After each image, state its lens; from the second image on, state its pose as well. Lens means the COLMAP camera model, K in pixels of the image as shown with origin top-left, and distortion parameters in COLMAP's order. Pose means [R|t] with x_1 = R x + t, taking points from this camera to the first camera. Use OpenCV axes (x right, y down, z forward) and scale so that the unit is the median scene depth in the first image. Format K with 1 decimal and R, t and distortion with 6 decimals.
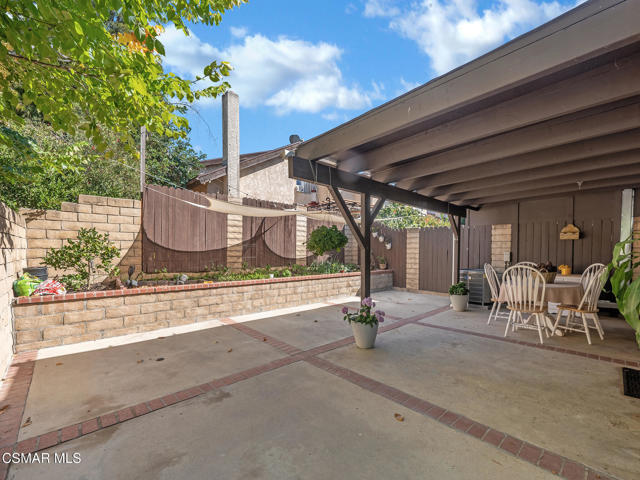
lens RADIAL K [[271.8, 0, 319.5], [0, 271.8, 254.1], [0, 0, 1]] dist [0.003056, -0.000188]
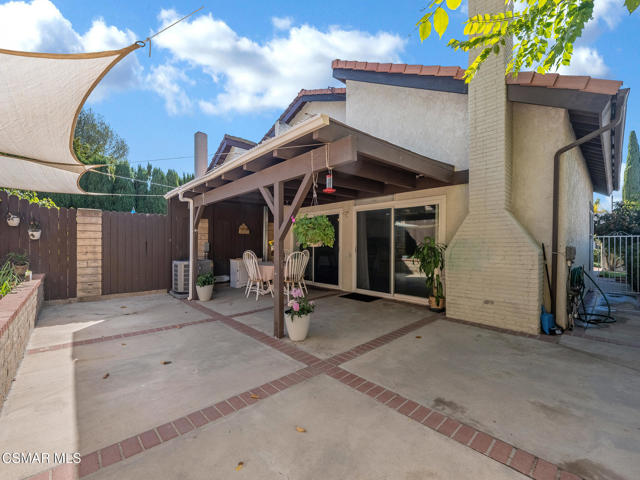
lens RADIAL K [[271.8, 0, 319.4], [0, 271.8, 243.5], [0, 0, 1]] dist [0.003056, -0.000188]
pose [[0.002874, -0.008990, 0.999955, -0.493919], [0.013277, 0.999872, 0.008951, -0.009366], [-0.999908, 0.013251, 0.002993, 0.548894]]
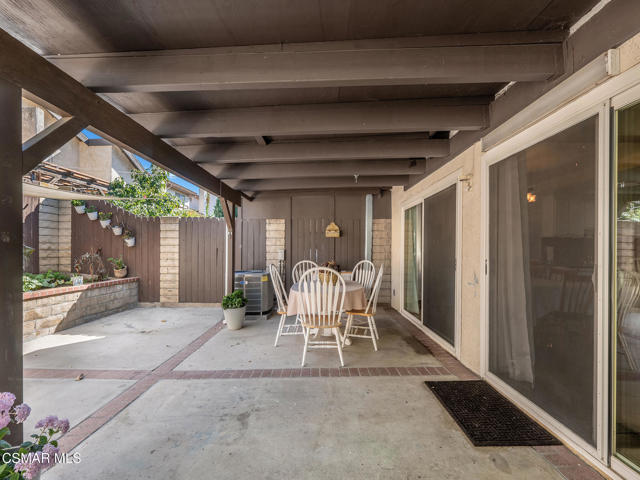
lens RADIAL K [[271.8, 0, 319.3], [0, 271.8, 248.4], [0, 0, 1]] dist [0.003056, -0.000188]
pose [[0.681844, -0.001637, 0.731496, 0.121757], [0.013135, 0.999864, -0.010006, -0.001256], [-0.731380, 0.016431, 0.681773, 0.310462]]
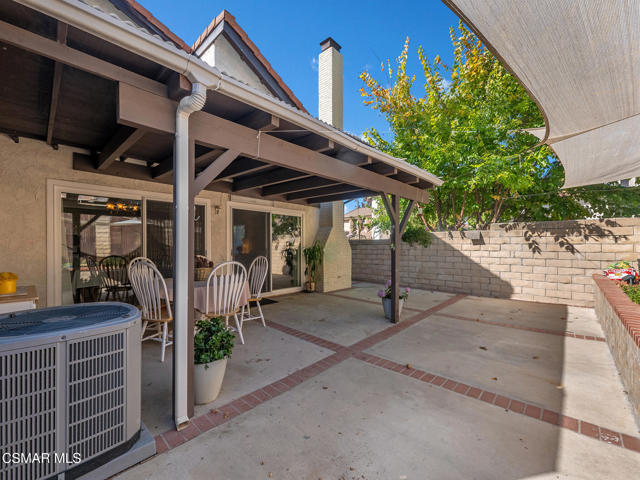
lens RADIAL K [[271.8, 0, 319.1], [0, 271.8, 243.1], [0, 0, 1]] dist [0.003056, -0.000188]
pose [[-0.996556, -0.005489, -0.082745, 0.374397], [-0.005912, 0.999971, 0.004867, -0.012563], [0.082715, 0.005340, -0.996559, 1.355284]]
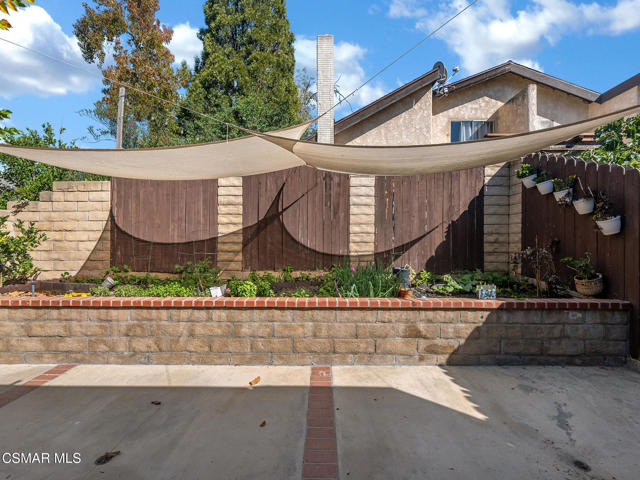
lens RADIAL K [[271.8, 0, 318.3], [0, 271.8, 243.7], [0, 0, 1]] dist [0.003056, -0.000188]
pose [[0.729738, -0.003358, -0.683719, 0.324191], [-0.005861, 0.999920, -0.011166, -0.003706], [0.683702, 0.012156, 0.729660, 0.772365]]
